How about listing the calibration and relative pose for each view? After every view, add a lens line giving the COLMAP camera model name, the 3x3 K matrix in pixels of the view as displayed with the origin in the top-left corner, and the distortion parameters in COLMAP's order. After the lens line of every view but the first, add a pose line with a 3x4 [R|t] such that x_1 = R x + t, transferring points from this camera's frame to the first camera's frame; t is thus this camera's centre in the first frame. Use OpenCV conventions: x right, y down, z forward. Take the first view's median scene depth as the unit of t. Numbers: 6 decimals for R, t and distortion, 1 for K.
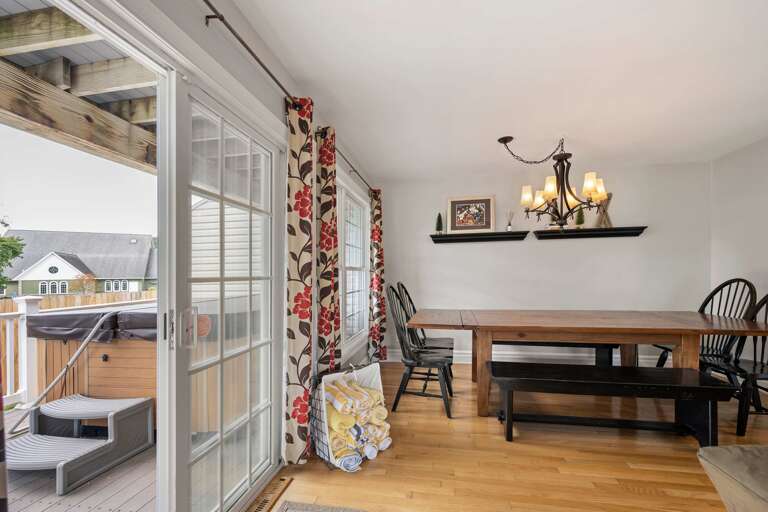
lens RADIAL K [[310.1, 0, 388.8], [0, 310.1, 271.2], [0, 0, 1]] dist [0.011207, -0.000051]
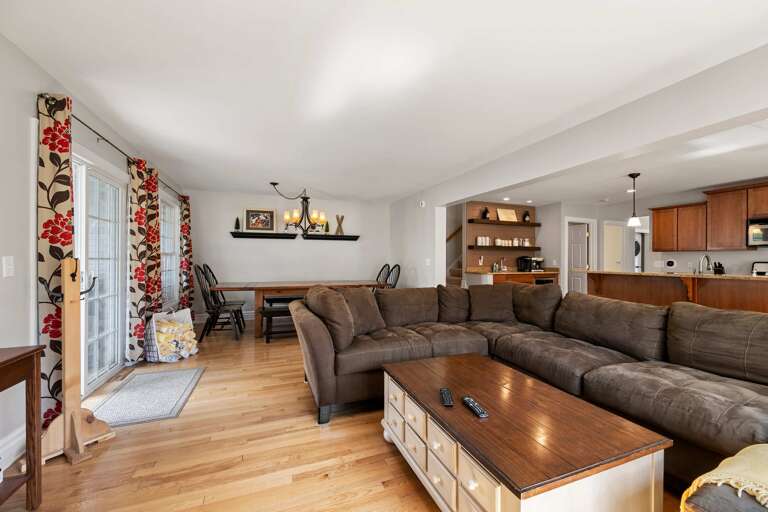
lens RADIAL K [[310.1, 0, 388.8], [0, 310.1, 271.2], [0, 0, 1]] dist [0.011207, -0.000051]
pose [[0.850247, -0.001198, 0.526382, -0.002070], [-0.020646, 0.999152, 0.035623, -0.001955], [-0.525978, -0.041156, 0.849502, -1.069988]]
